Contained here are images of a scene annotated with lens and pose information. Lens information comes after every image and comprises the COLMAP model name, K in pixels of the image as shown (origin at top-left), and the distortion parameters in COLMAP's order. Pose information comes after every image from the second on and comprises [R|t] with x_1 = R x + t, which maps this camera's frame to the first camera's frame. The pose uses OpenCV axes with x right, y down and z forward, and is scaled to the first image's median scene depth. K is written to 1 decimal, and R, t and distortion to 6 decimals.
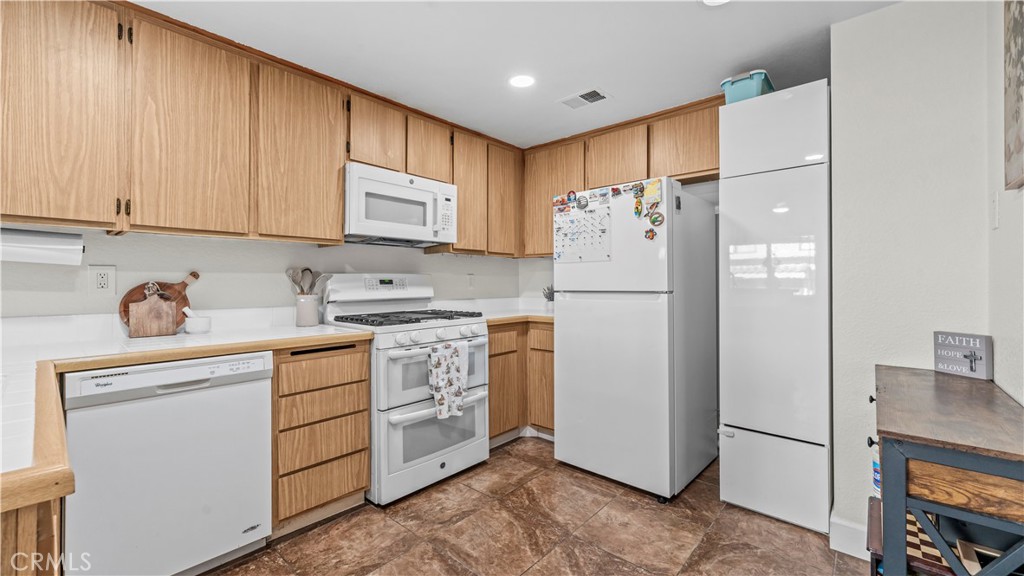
lens RADIAL K [[420.0, 0, 511.8], [0, 420.0, 282.4], [0, 0, 1]] dist [0.000214, -0.000144]
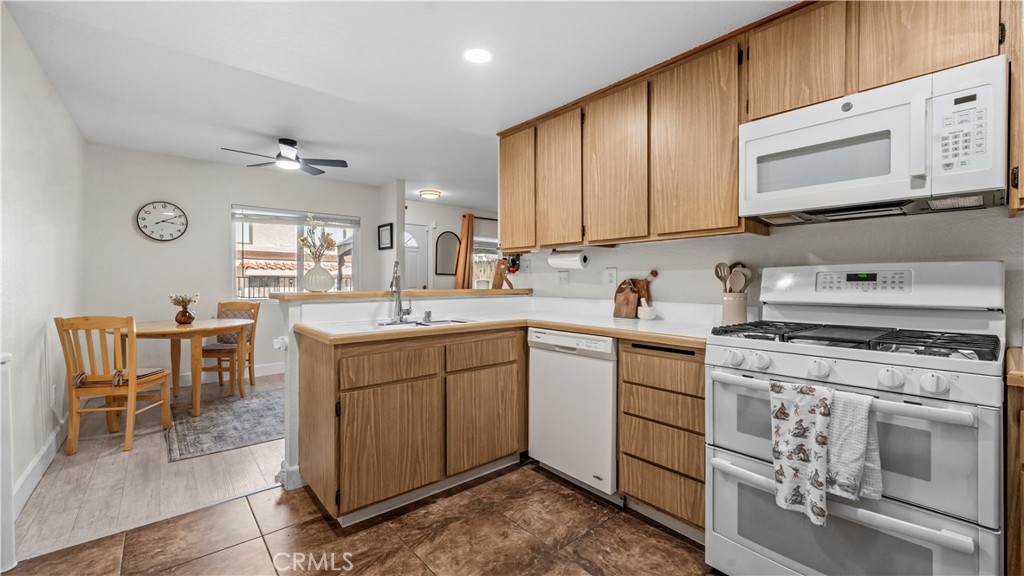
lens RADIAL K [[420.0, 0, 511.8], [0, 420.0, 282.4], [0, 0, 1]] dist [0.000214, -0.000144]
pose [[-0.156569, 0.008537, -0.987630, 0.503752], [0.004803, 0.999957, 0.007882, -0.000651], [0.987655, -0.003509, -0.156603, 0.746538]]
